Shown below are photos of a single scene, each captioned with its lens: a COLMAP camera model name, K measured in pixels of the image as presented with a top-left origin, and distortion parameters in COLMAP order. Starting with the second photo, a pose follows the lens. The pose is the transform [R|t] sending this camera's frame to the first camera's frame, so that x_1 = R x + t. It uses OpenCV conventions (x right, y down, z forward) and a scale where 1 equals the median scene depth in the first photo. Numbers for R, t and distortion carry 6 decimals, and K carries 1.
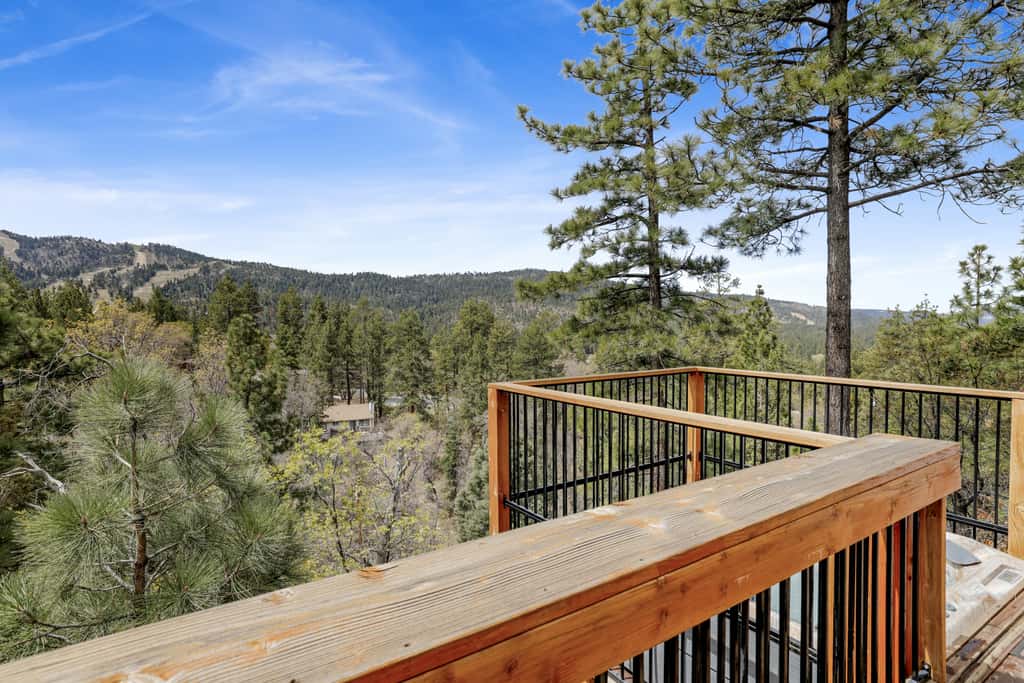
lens RADIAL K [[511.8, 0, 491.1], [0, 511.8, 338.7], [0, 0, 1]] dist [0.000286, 0.002146]
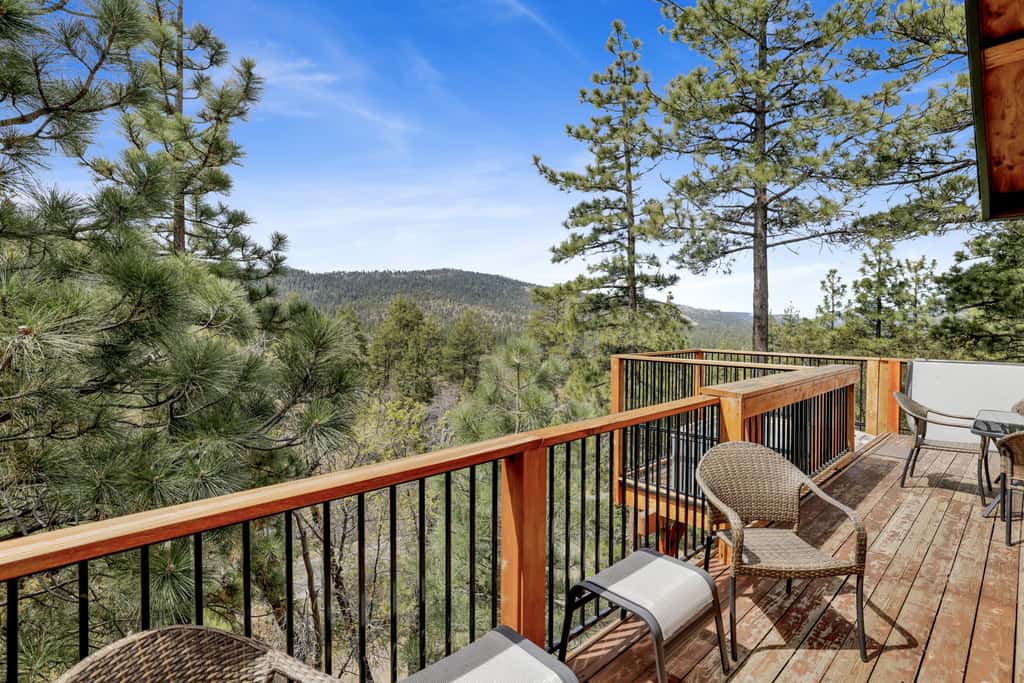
lens RADIAL K [[478.5, 0, 509.8], [0, 478.5, 323.7], [0, 0, 1]] dist [0.002335, 0.000024]
pose [[0.983816, 0.011982, 0.178783, -0.218233], [-0.007599, 0.999654, -0.025177, 0.008093], [-0.179023, 0.023411, 0.983566, -0.183798]]
